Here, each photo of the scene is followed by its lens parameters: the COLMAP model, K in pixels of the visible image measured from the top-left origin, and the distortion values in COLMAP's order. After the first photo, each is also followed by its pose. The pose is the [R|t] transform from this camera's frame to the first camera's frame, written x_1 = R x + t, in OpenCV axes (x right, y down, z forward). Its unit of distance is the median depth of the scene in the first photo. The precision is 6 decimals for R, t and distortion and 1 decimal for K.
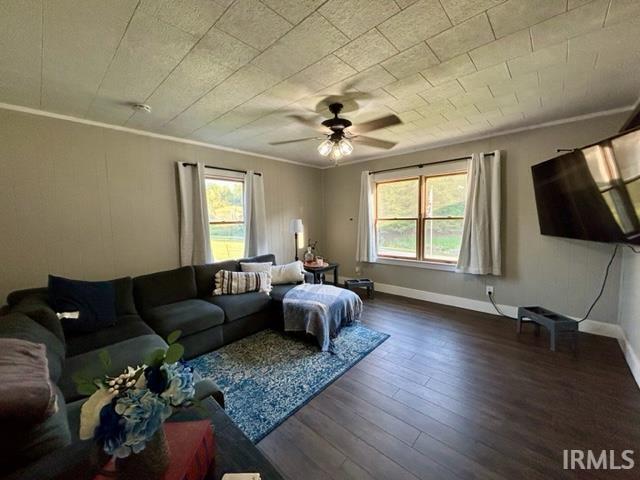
lens RADIAL K [[257.3, 0, 320.7], [0, 257.3, 239.8], [0, 0, 1]] dist [-0.001584, 0.000575]
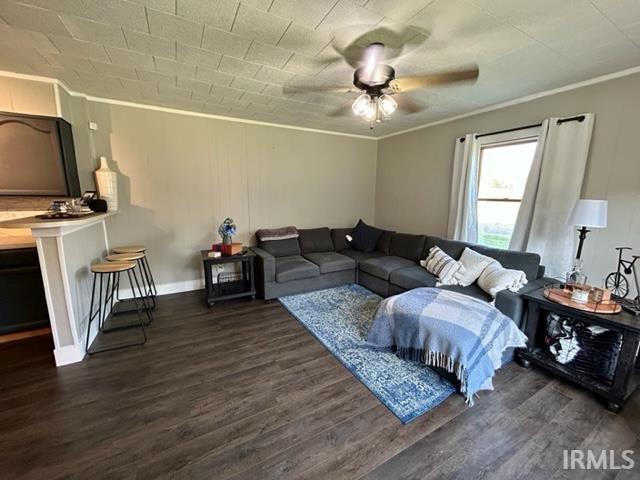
lens RADIAL K [[257.3, 0, 318.8], [0, 257.3, 239.3], [0, 0, 1]] dist [-0.001584, 0.000575]
pose [[-0.328975, 0.177925, -0.927425, 0.543921], [-0.083670, 0.972736, 0.216297, -0.068415], [0.940624, 0.148755, -0.305119, 0.680910]]
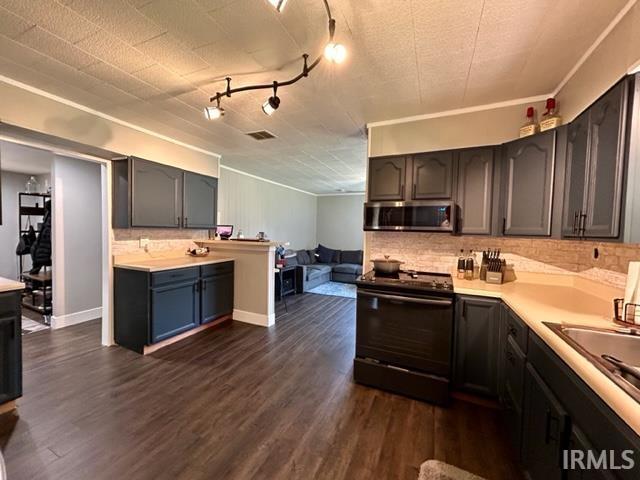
lens RADIAL K [[257.3, 0, 318.7], [0, 257.3, 238.8], [0, 0, 1]] dist [-0.001584, 0.000575]
pose [[0.316082, 0.061159, -0.946758, 1.129425], [-0.111411, 0.993408, 0.026977, -0.014091], [0.942167, 0.096953, 0.320813, -0.054335]]
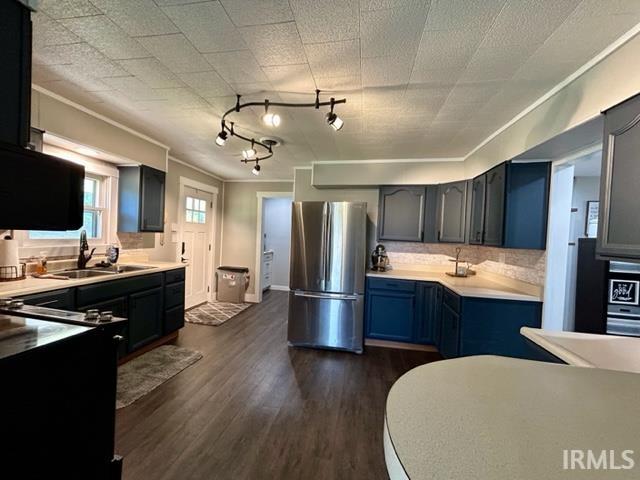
lens RADIAL K [[257.3, 0, 318.1], [0, 257.3, 241.0], [0, 0, 1]] dist [-0.001584, 0.000575]
pose [[-0.541515, -0.025017, 0.840319, 0.255490], [0.034762, 0.998036, 0.052114, -0.020548], [-0.839972, 0.057432, -0.539582, 0.174034]]
